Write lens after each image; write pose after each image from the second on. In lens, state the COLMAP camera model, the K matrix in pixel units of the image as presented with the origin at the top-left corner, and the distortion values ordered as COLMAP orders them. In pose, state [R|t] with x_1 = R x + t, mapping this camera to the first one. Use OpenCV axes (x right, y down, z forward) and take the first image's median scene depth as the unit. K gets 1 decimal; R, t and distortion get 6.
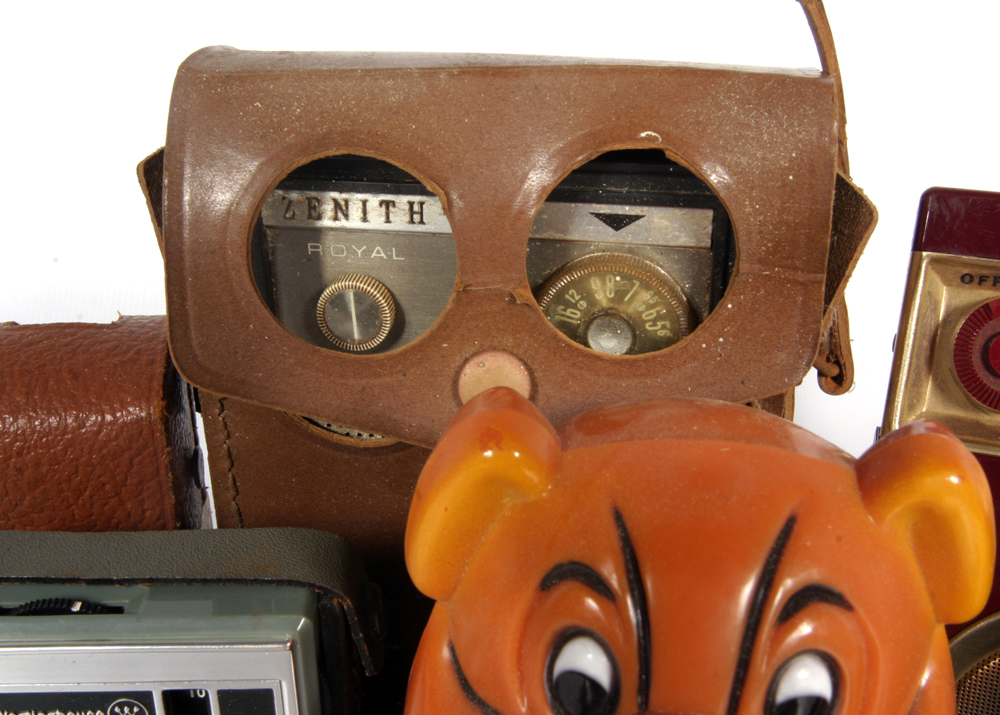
lens RADIAL K [[1246.5, 0, 465.2], [0, 1246.5, 332.8], [0, 0, 1]] dist [-0.136222, 0.288337]
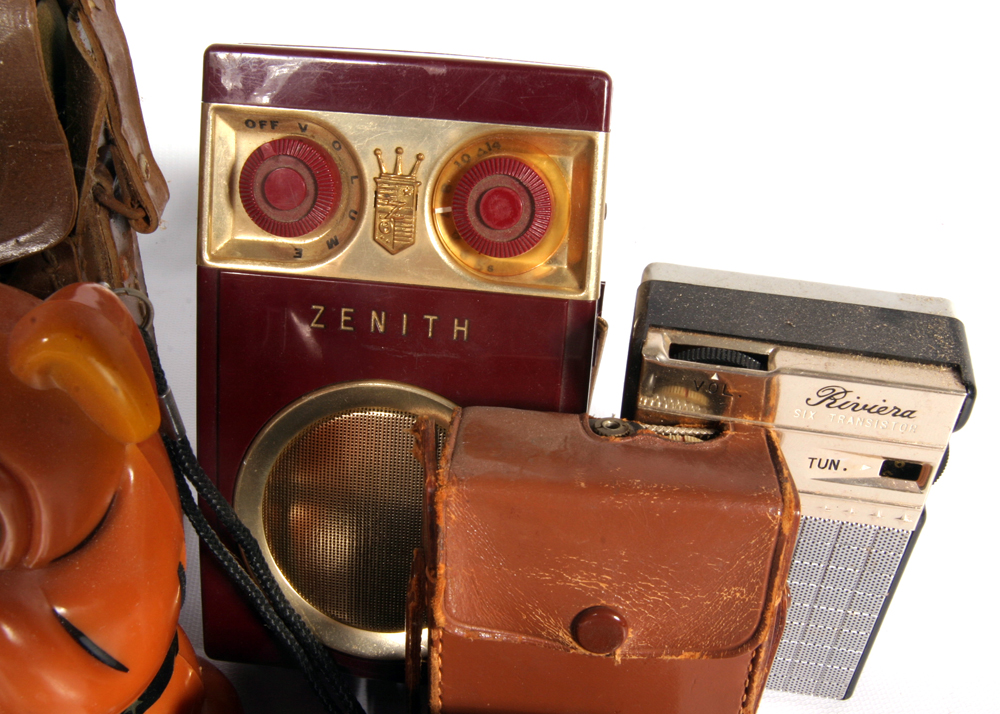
lens RADIAL K [[1081.9, 0, 500.0], [0, 1081.9, 357.0], [0, 0, 1]] dist [-0.082633, 0.021852]
pose [[0.962043, -0.118691, 0.245733, 0.391380], [0.058883, 0.969536, 0.237766, -0.062399], [-0.266468, -0.214272, 0.939725, -0.067455]]
